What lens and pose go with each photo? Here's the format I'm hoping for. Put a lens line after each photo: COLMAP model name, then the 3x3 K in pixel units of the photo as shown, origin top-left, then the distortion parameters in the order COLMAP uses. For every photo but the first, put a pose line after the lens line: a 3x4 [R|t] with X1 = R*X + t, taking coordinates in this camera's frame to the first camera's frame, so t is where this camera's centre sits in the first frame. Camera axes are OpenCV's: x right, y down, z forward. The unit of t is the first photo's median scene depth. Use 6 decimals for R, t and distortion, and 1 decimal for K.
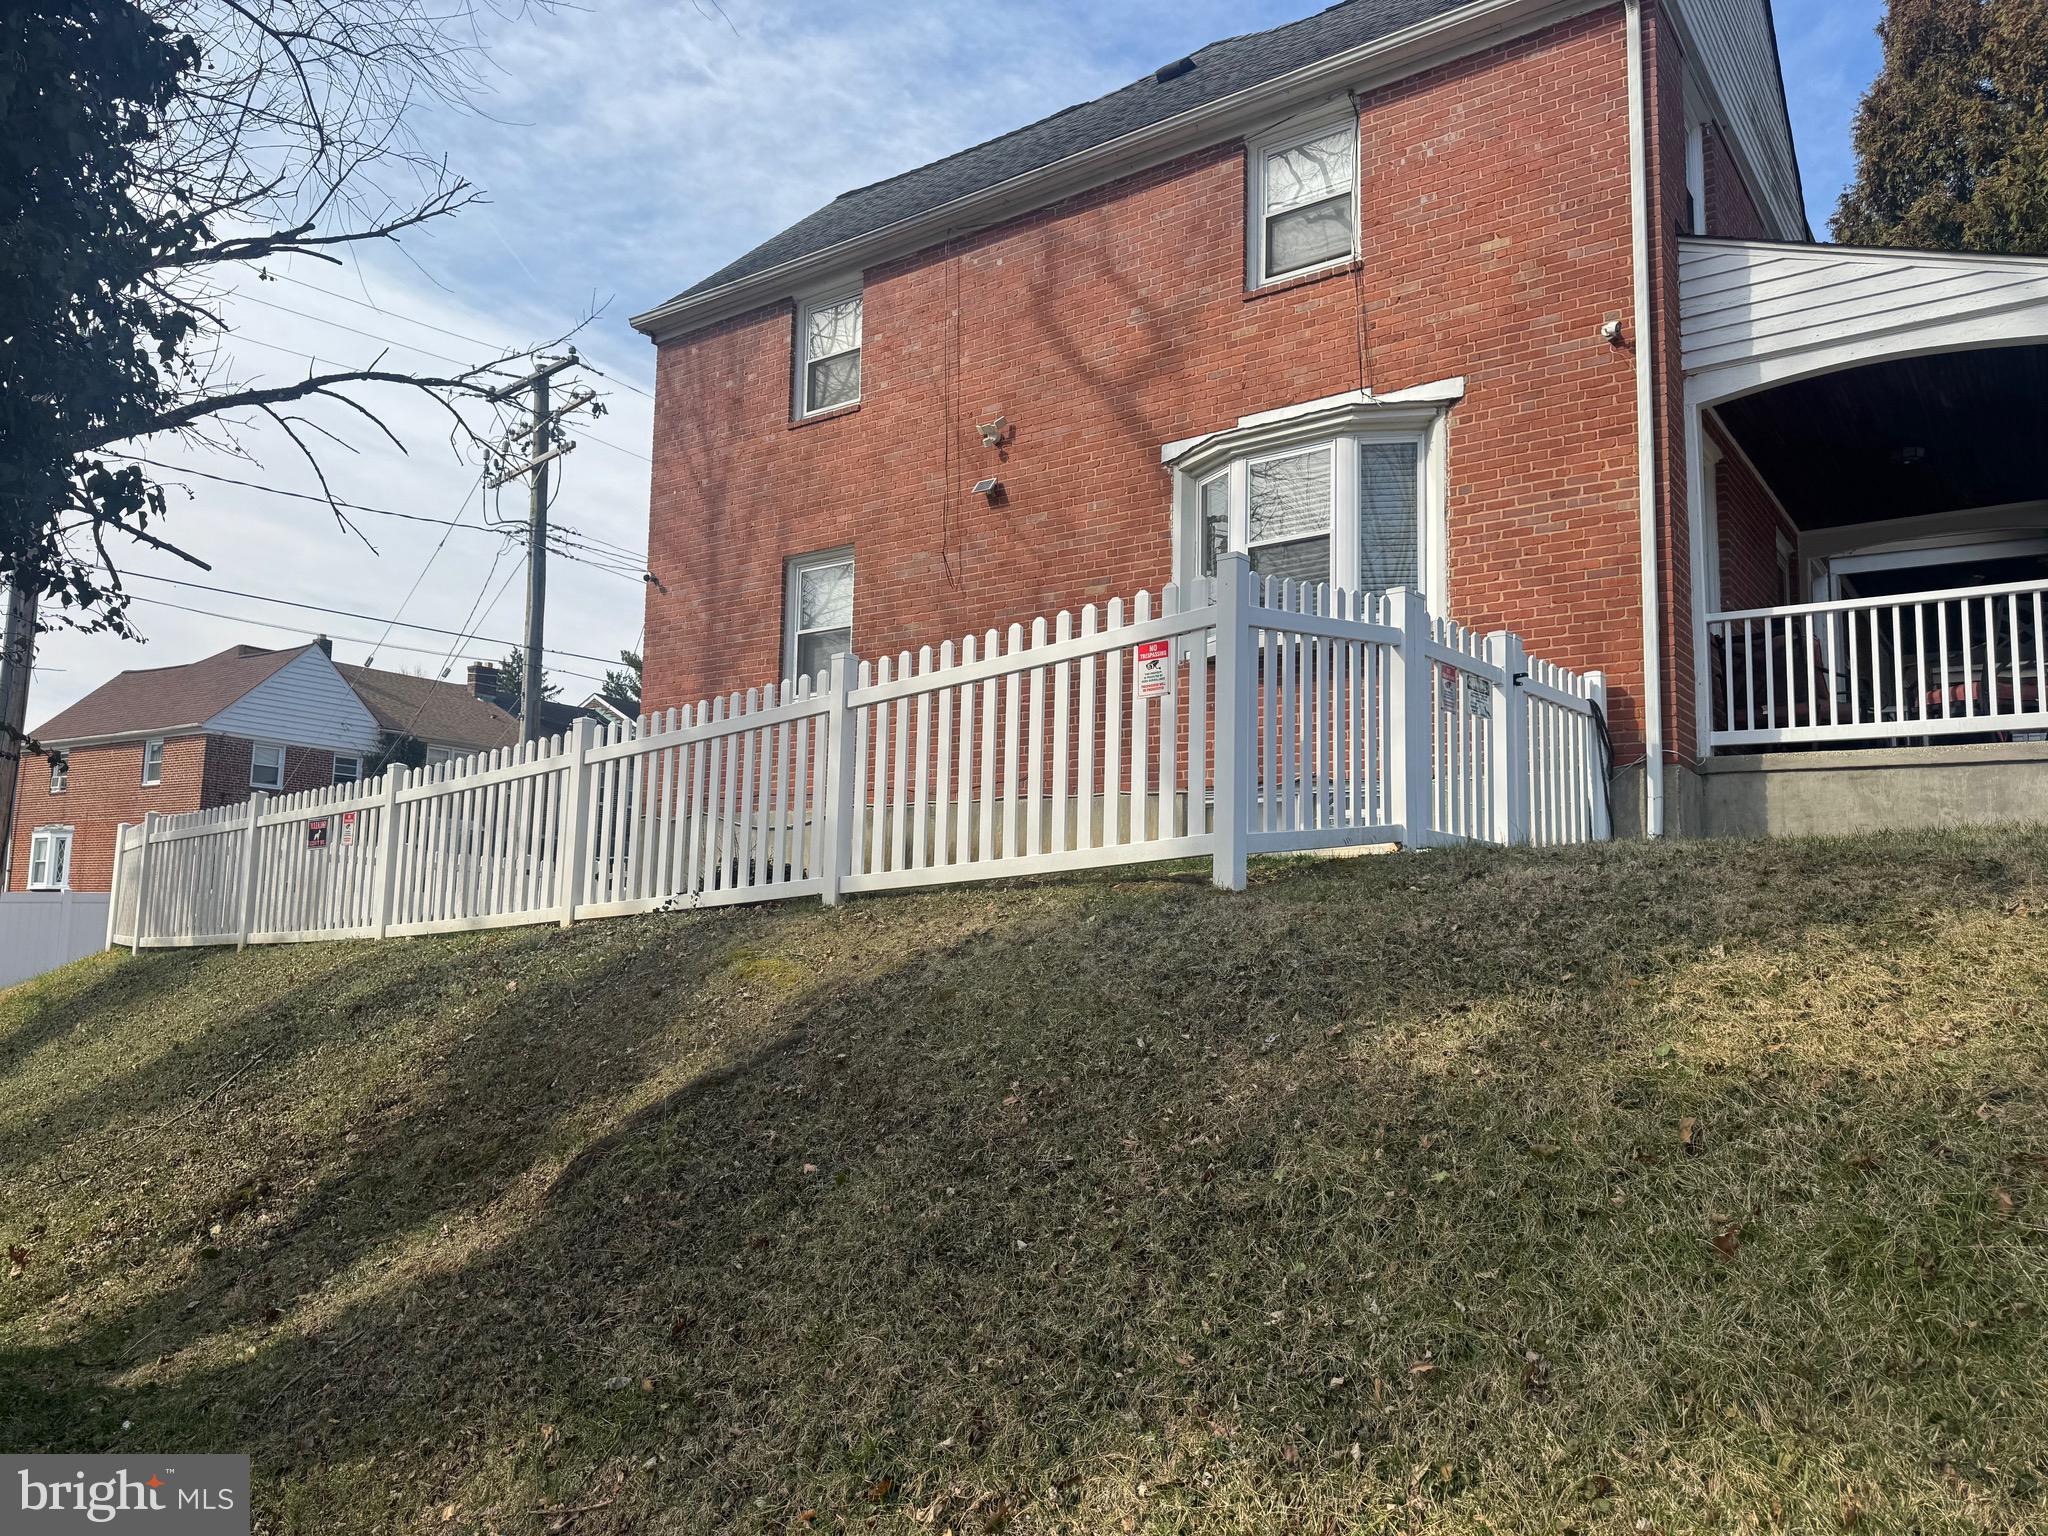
lens RADIAL K [[1428.6, 0, 1028.0], [0, 1428.6, 776.0], [0, 0, 1]] dist [0.096482, -0.143944]
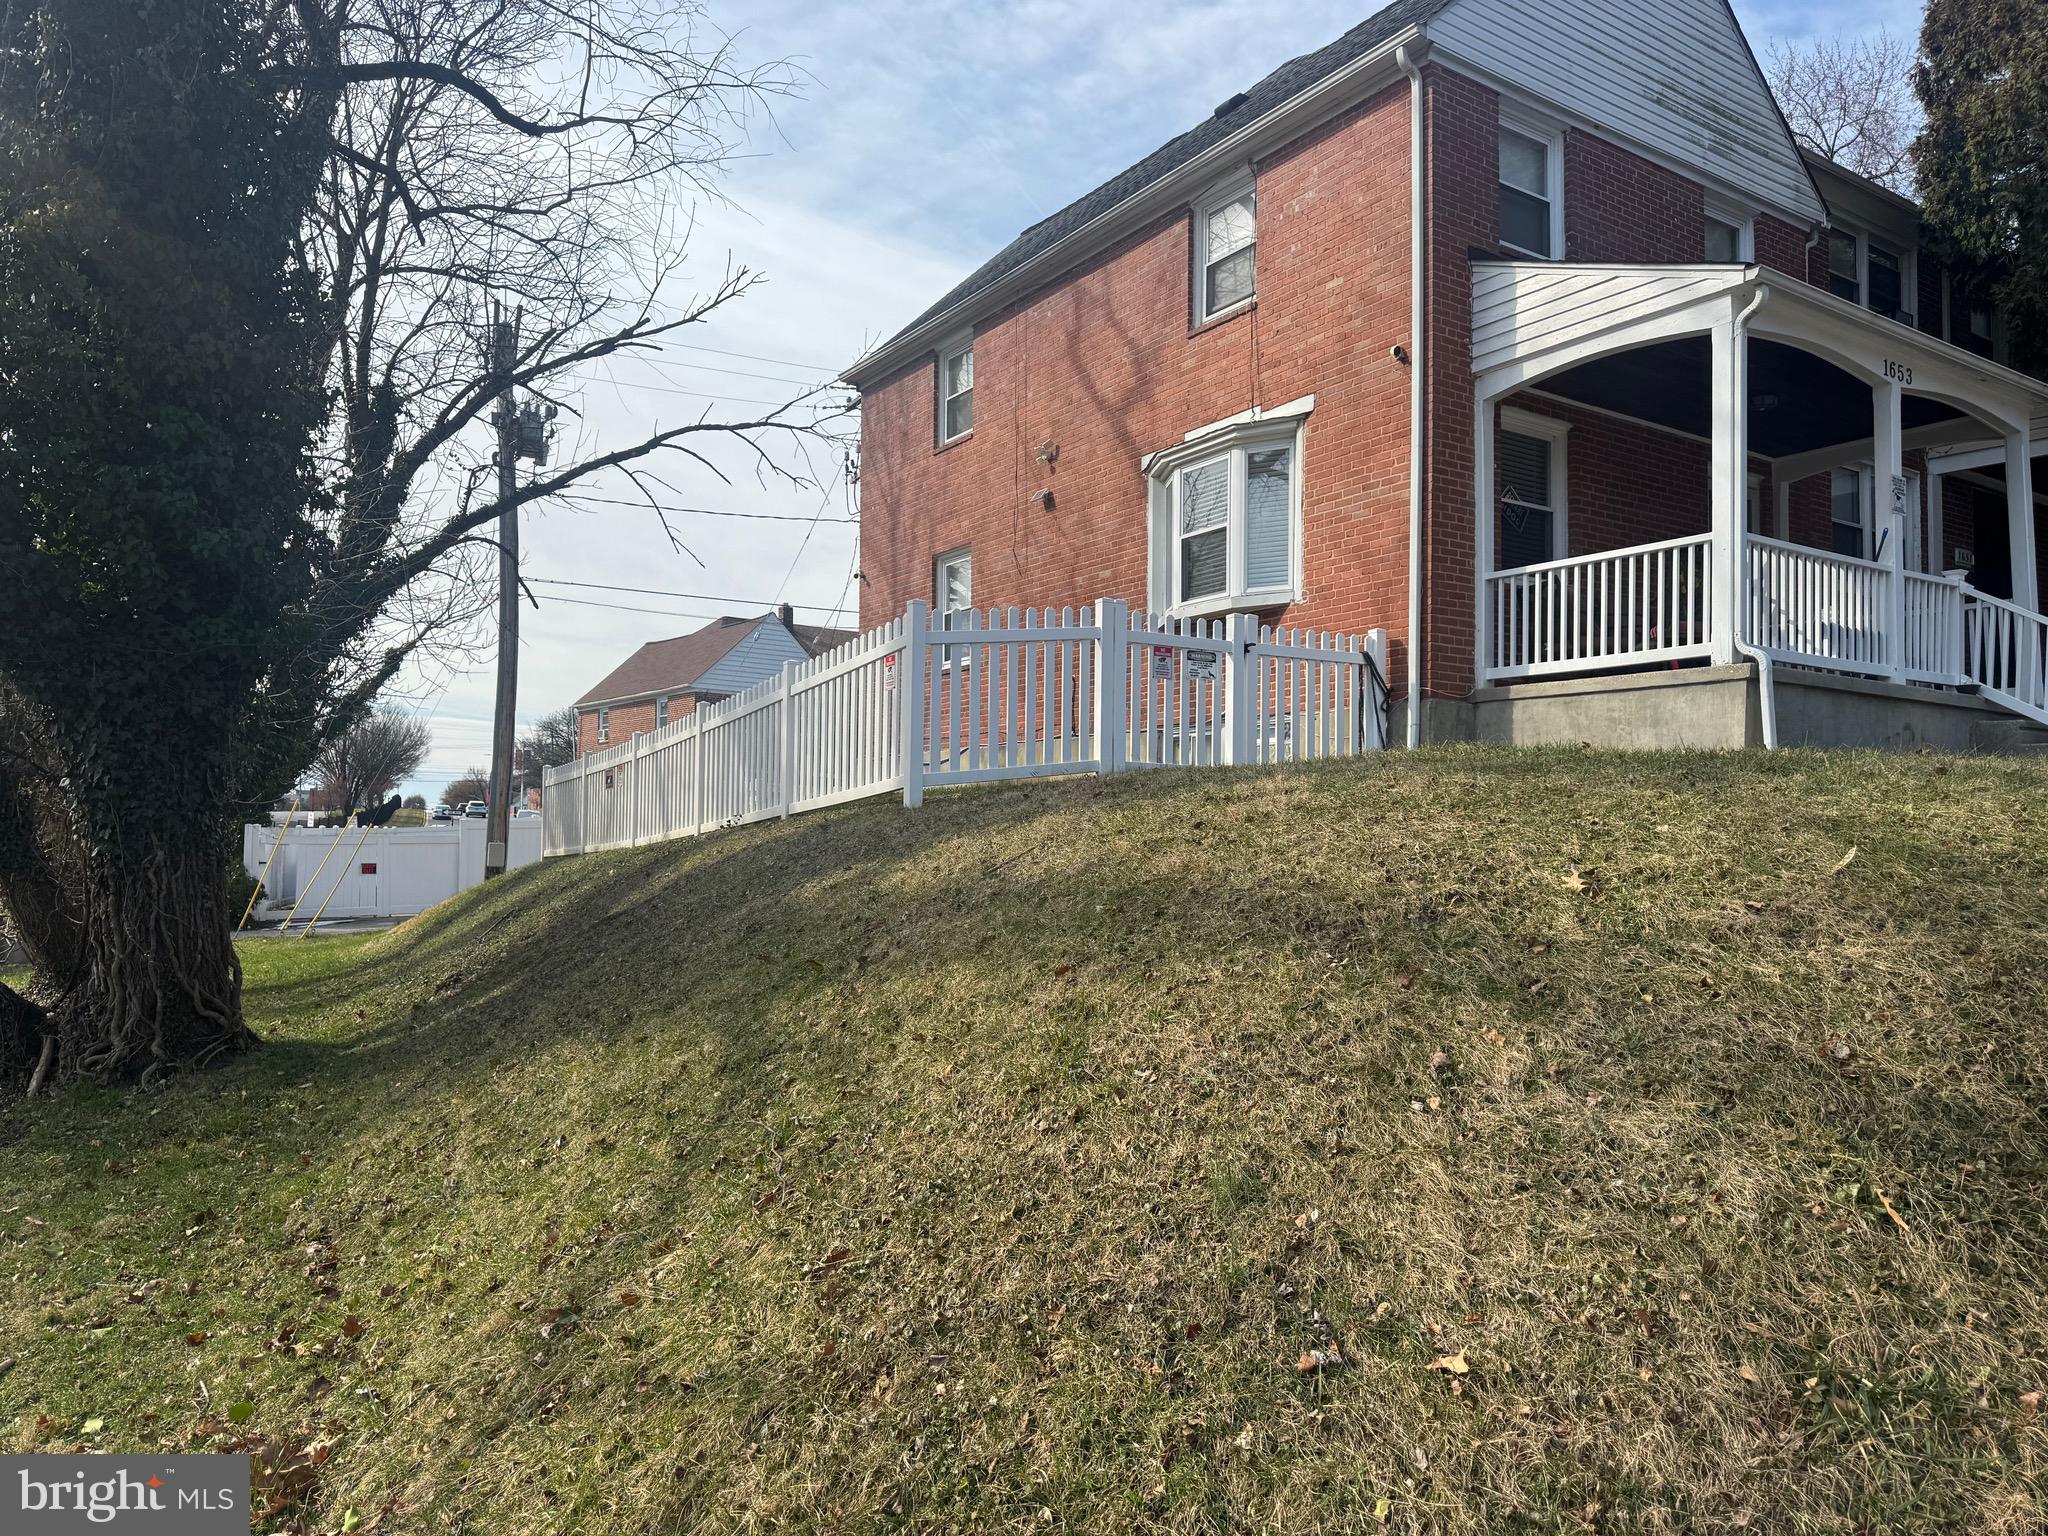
lens RADIAL K [[1397.7, 0, 1030.7], [0, 1397.7, 797.2], [0, 0, 1]] dist [0.104657, -0.129780]
pose [[0.945192, -0.026741, -0.325419, 0.406583], [0.051061, 0.996484, 0.066423, -0.017249], [0.322499, -0.079399, 0.943234, -0.242010]]
